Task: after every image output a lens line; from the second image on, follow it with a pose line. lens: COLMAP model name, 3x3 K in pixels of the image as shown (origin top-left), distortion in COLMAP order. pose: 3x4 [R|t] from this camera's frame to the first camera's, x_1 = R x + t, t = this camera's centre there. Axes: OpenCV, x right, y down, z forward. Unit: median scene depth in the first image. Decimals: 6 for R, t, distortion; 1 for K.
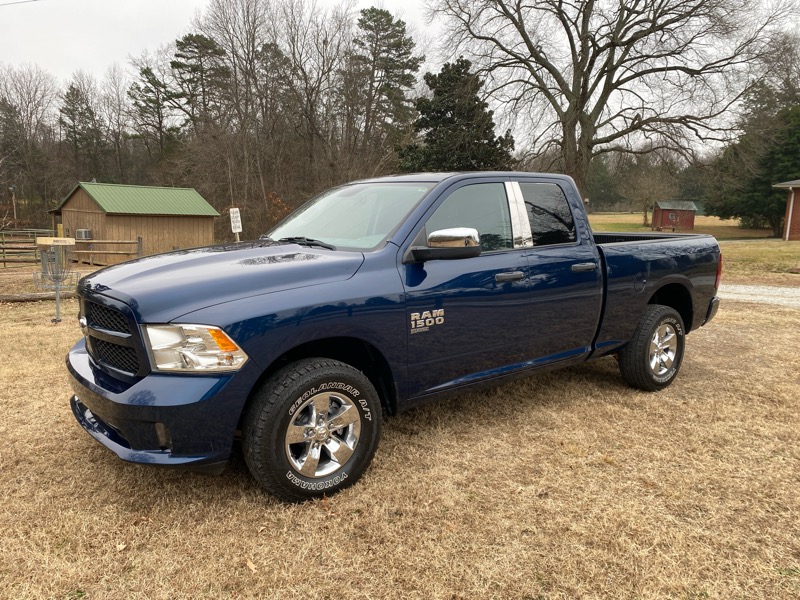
lens RADIAL K [[614.0, 0, 401.3], [0, 614.0, 299.4], [0, 0, 1]] dist [0.013205, -0.001348]
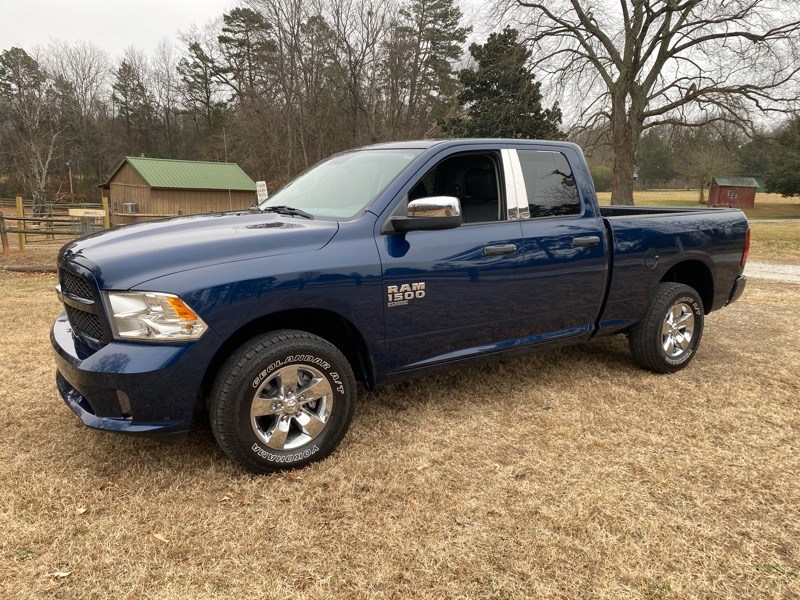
lens RADIAL K [[614.1, 0, 400.5], [0, 614.1, 305.4], [0, 0, 1]] dist [0.007474, 0.005274]
pose [[0.996836, 0.018312, -0.077353, 0.013694], [-0.014663, 0.998764, 0.047485, 0.000918], [0.078127, -0.046201, 0.995872, 0.004824]]
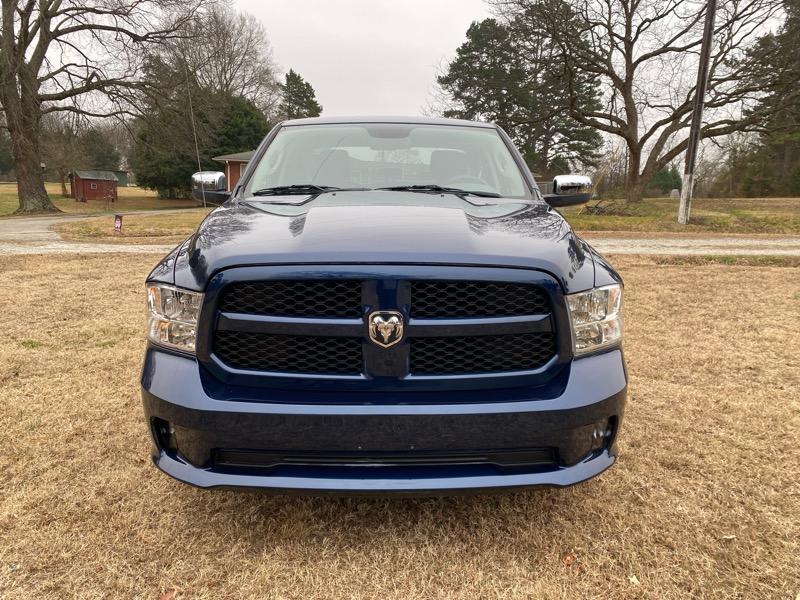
lens RADIAL K [[614.1, 0, 400.5], [0, 614.1, 305.4], [0, 0, 1]] dist [0.007474, 0.005274]
pose [[0.594756, -0.144206, 0.790867, -0.116373], [0.101442, 0.989378, 0.104116, -0.004535], [-0.797480, 0.018304, 0.603067, 0.074665]]
